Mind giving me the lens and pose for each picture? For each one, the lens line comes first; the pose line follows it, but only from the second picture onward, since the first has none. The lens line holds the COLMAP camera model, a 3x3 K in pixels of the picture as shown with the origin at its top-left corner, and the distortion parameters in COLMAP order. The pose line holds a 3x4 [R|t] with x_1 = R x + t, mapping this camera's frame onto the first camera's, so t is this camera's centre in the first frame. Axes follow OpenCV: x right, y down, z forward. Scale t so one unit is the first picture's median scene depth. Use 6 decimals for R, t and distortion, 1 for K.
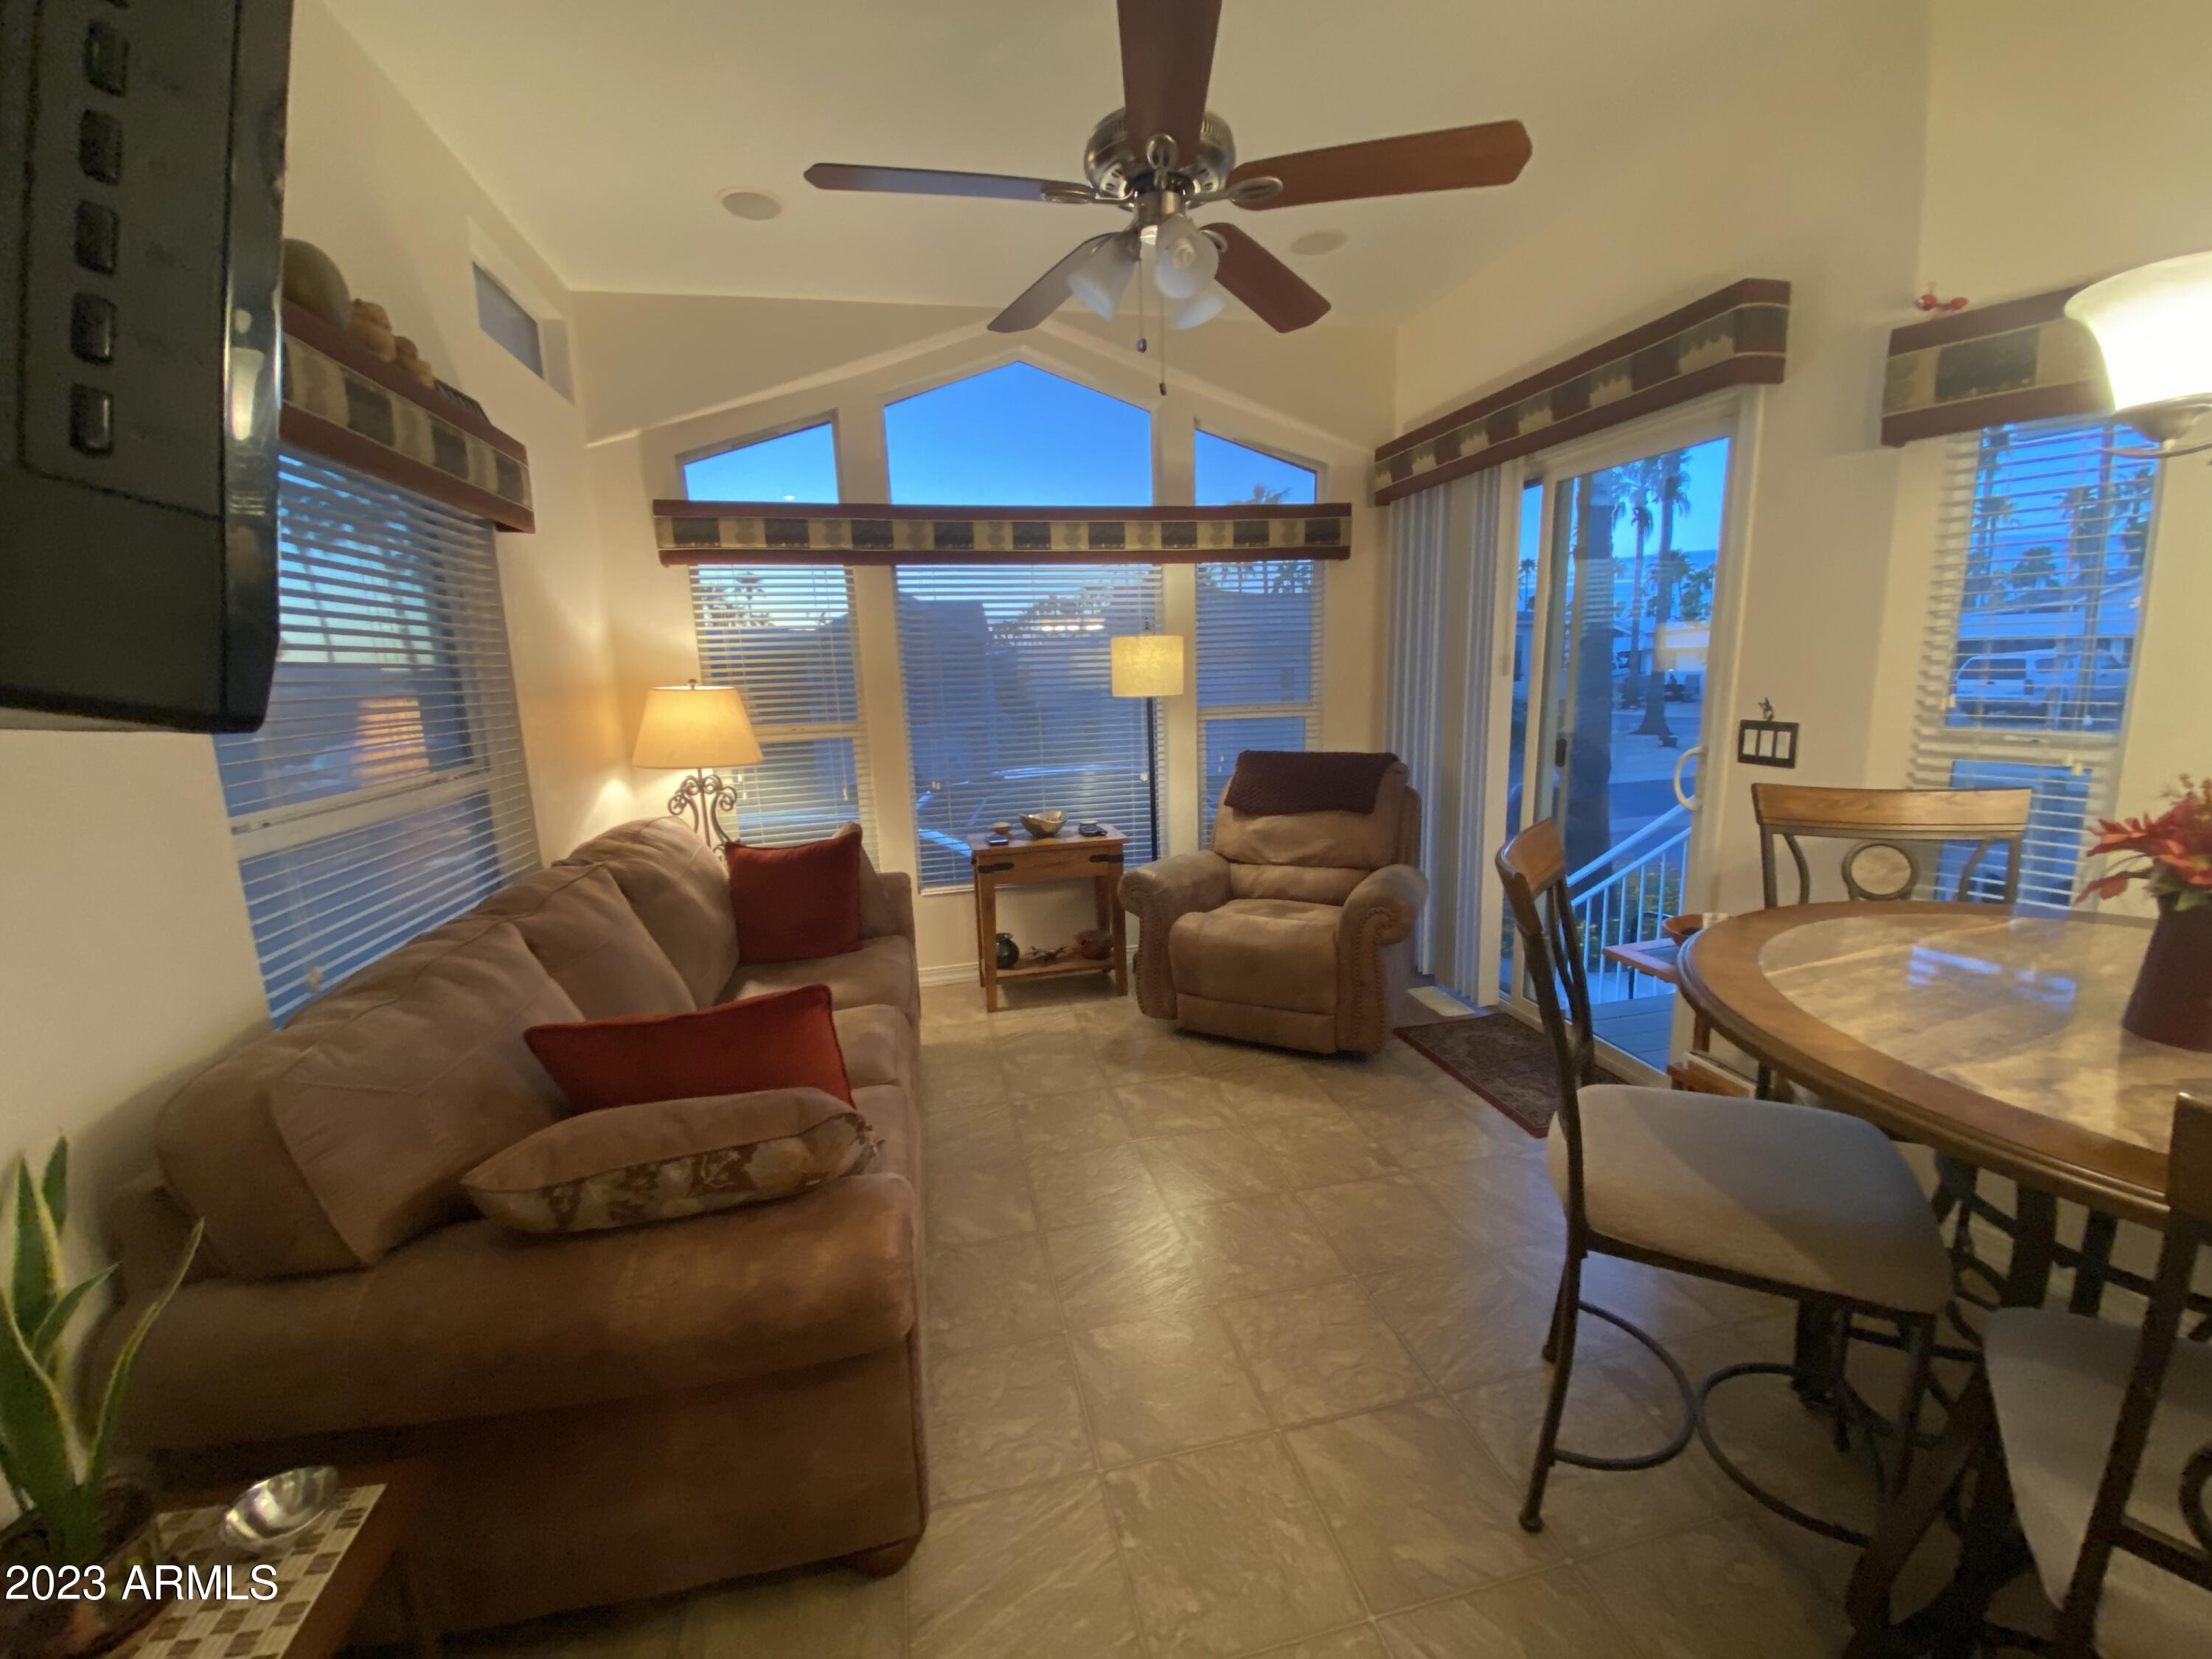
lens RADIAL K [[903.0, 0, 1102.0], [0, 903.0, 821.9], [0, 0, 1]] dist [0.006388, -0.015038]
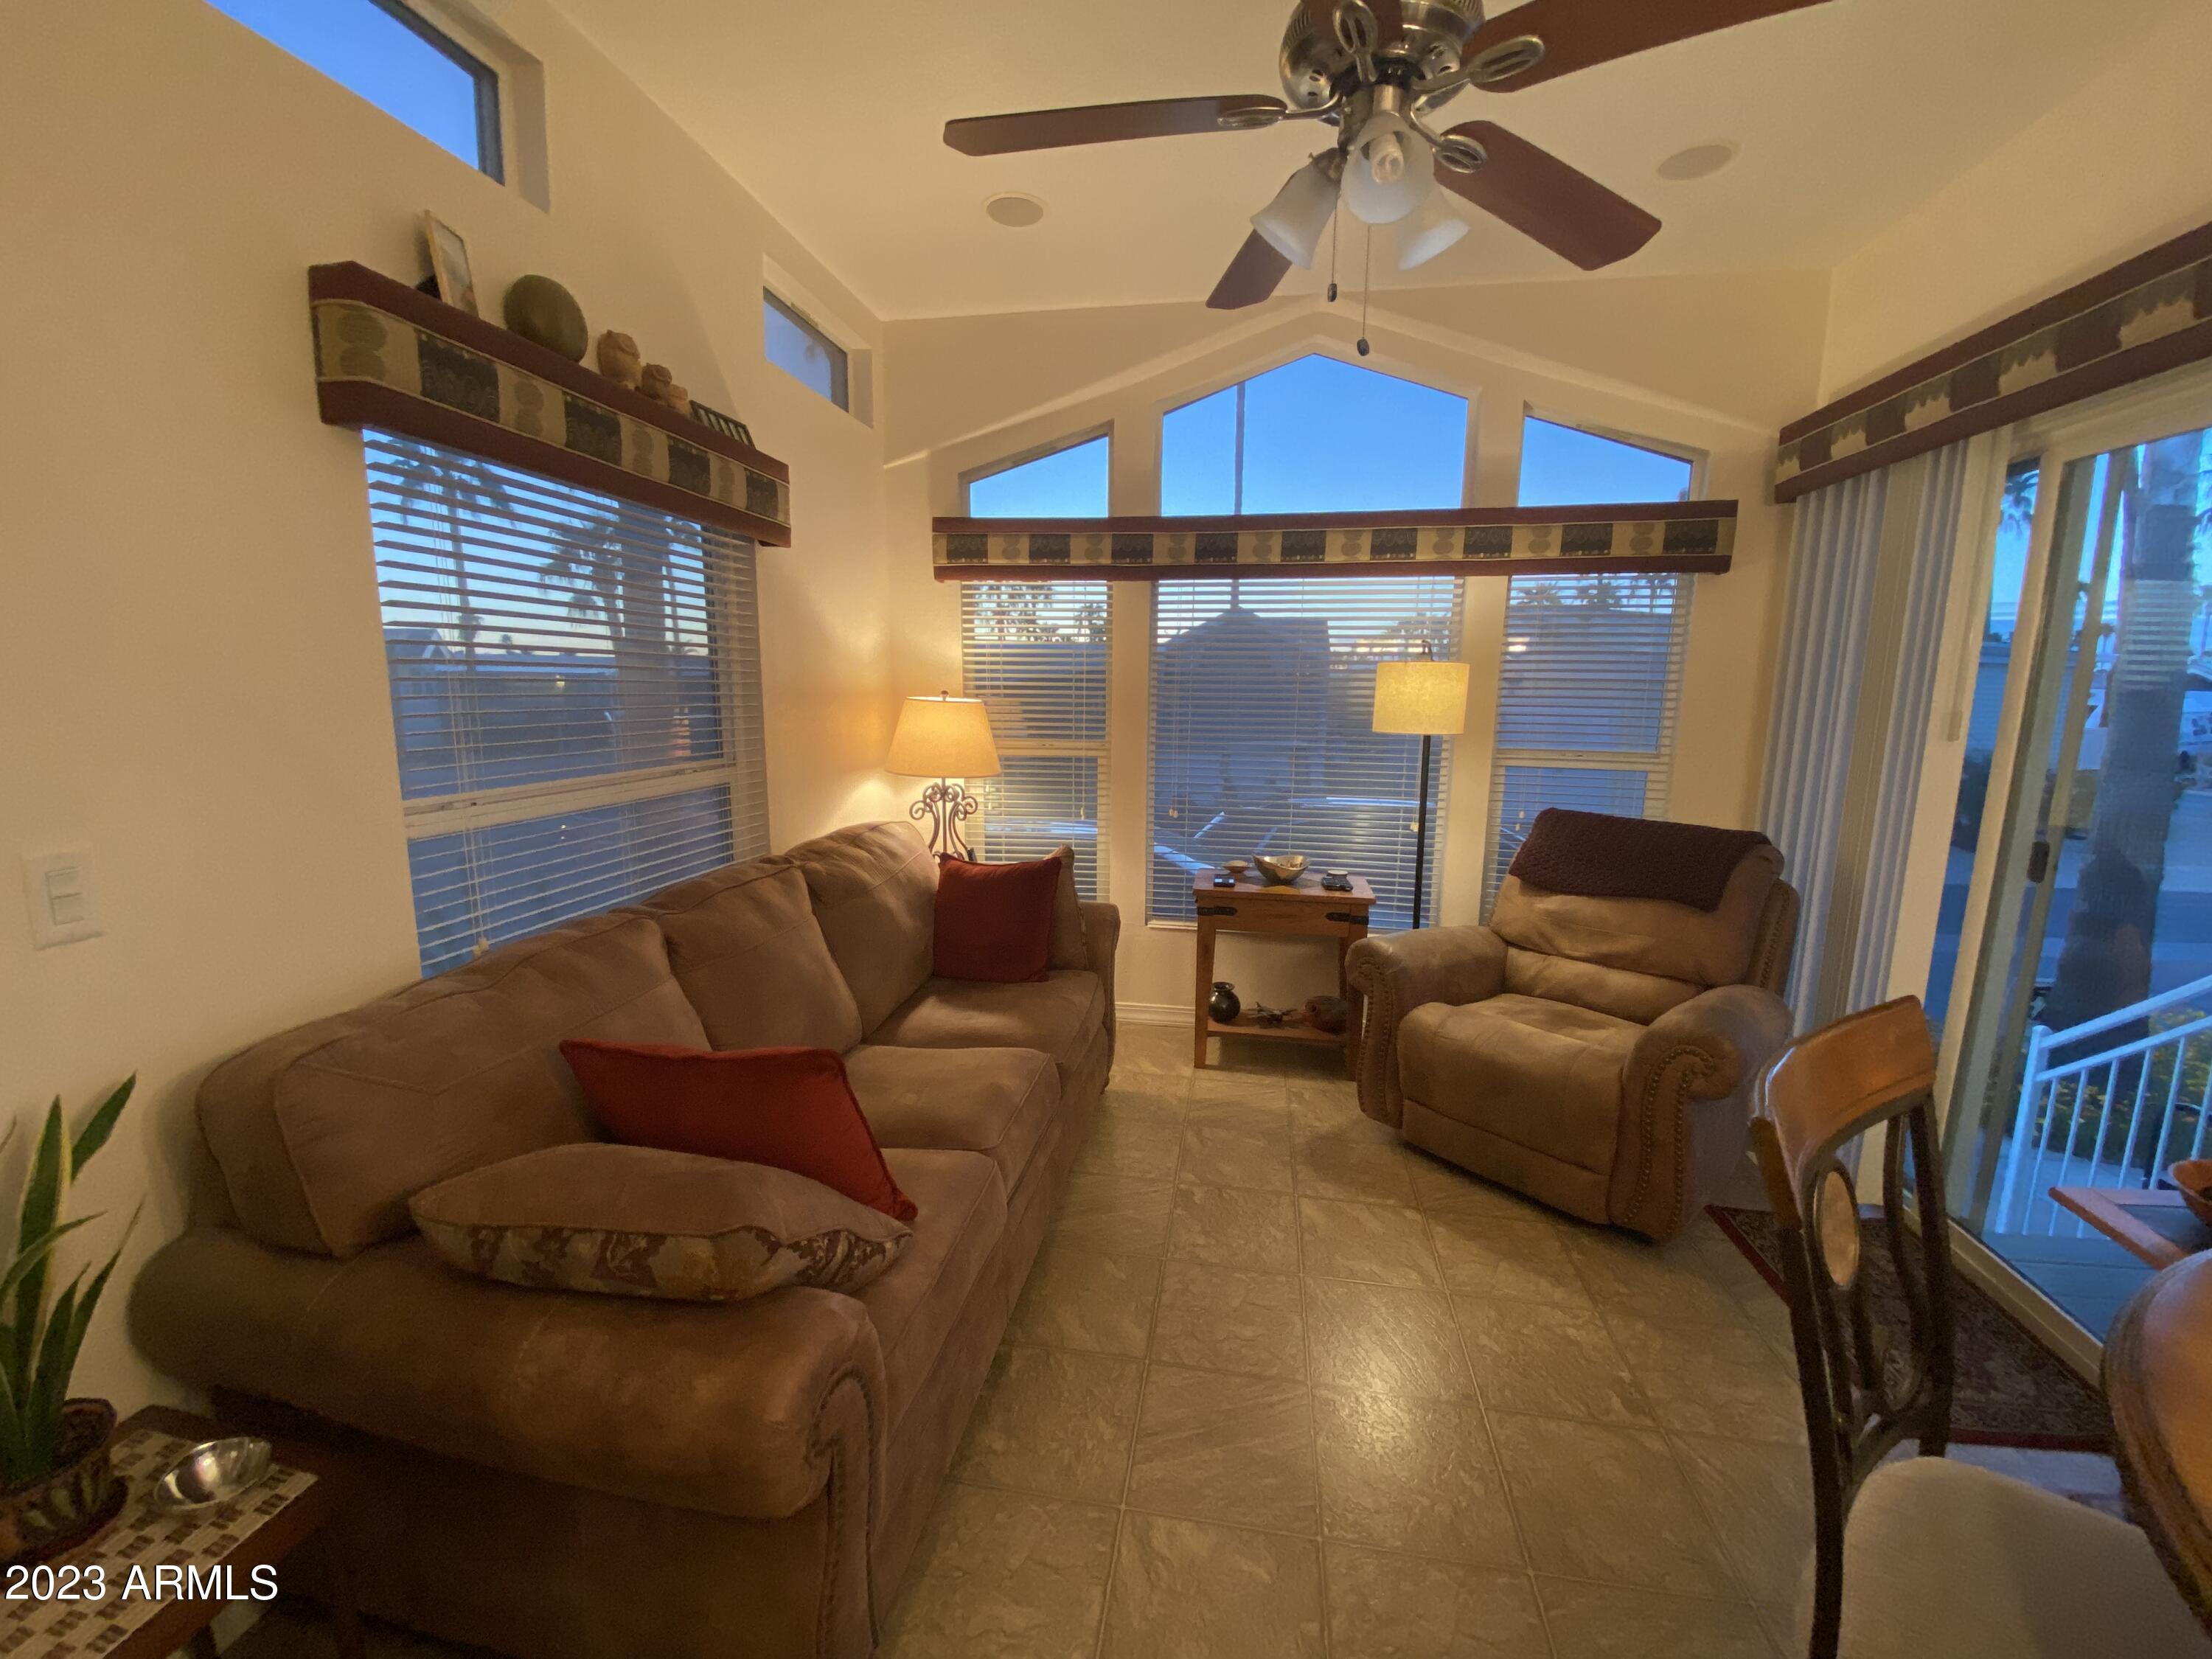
lens RADIAL K [[919.3, 0, 1040.5], [0, 919.3, 826.7], [0, 0, 1]] dist [0.020393, -0.024160]
pose [[0.919235, 0.102464, -0.380143, 0.066569], [-0.108668, 0.994065, 0.005168, -0.021617], [0.378416, 0.036559, 0.924913, 0.079203]]
